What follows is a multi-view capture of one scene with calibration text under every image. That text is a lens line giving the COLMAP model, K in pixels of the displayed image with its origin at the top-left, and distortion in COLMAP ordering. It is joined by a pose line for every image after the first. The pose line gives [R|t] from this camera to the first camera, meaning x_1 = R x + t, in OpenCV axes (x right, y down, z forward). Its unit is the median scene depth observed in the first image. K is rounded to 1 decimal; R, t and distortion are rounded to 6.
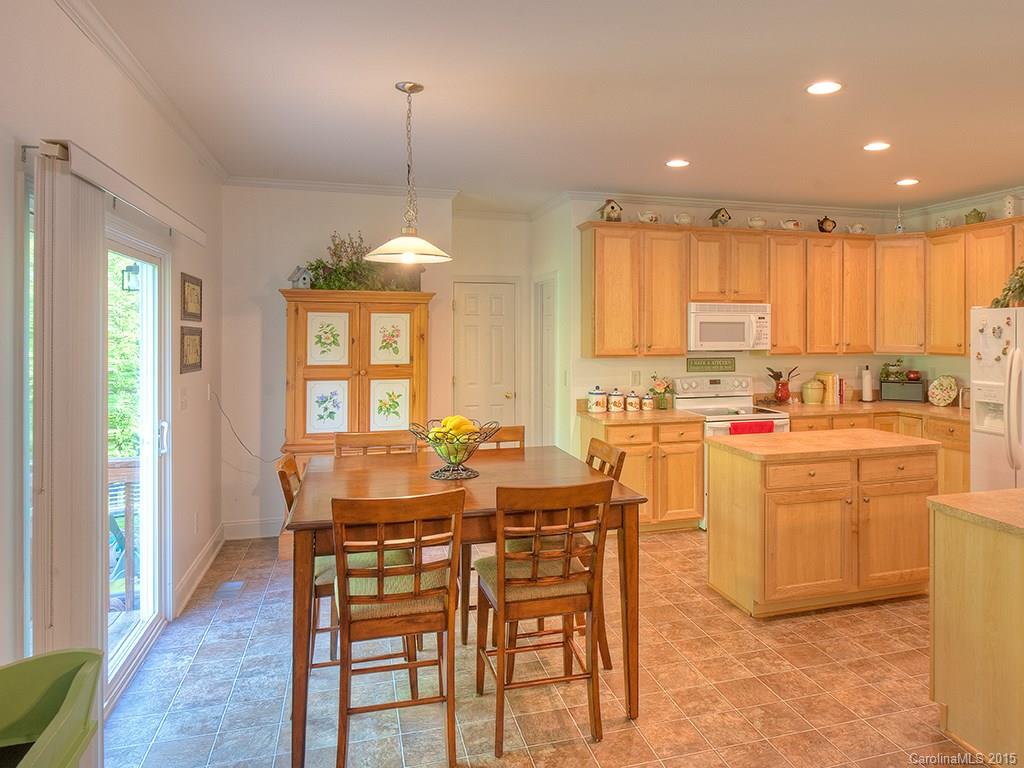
lens RADIAL K [[762.1, 0, 507.7], [0, 762.1, 343.6], [0, 0, 1]] dist [-0.005170, -0.004053]
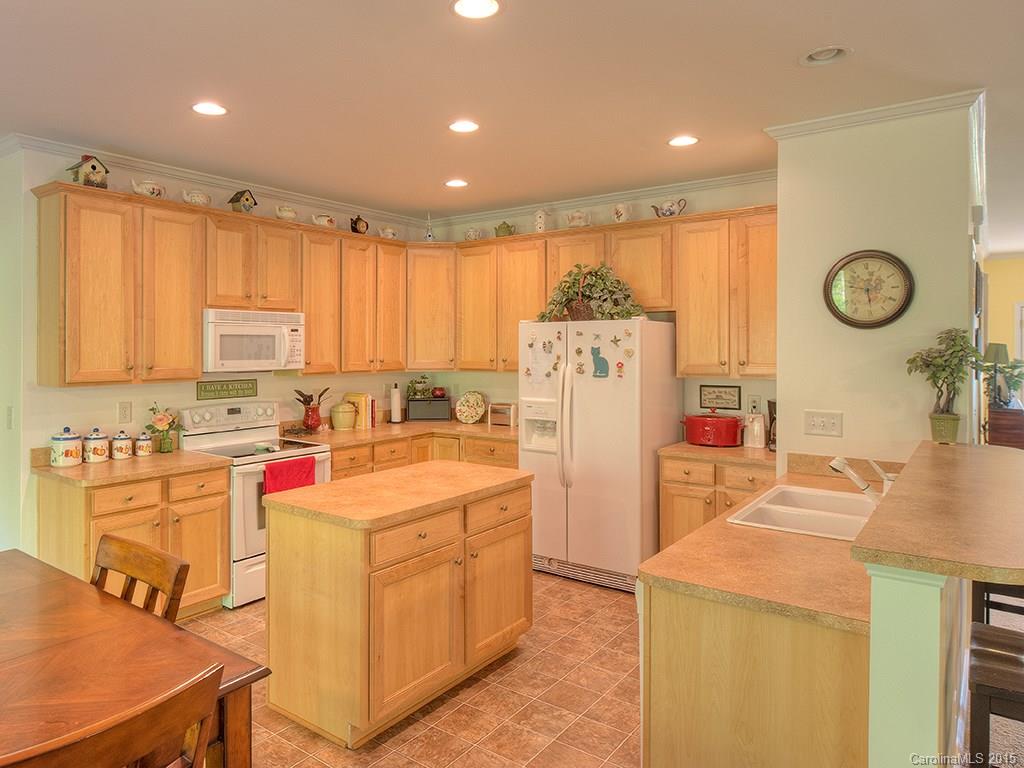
lens RADIAL K [[762.1, 0, 507.7], [0, 762.1, 343.6], [0, 0, 1]] dist [-0.005170, -0.004053]
pose [[0.772133, 0.000877, 0.635460, -0.009500], [0.012175, 0.999795, -0.016174, -0.003269], [-0.635344, 0.020225, 0.771965, 0.225126]]
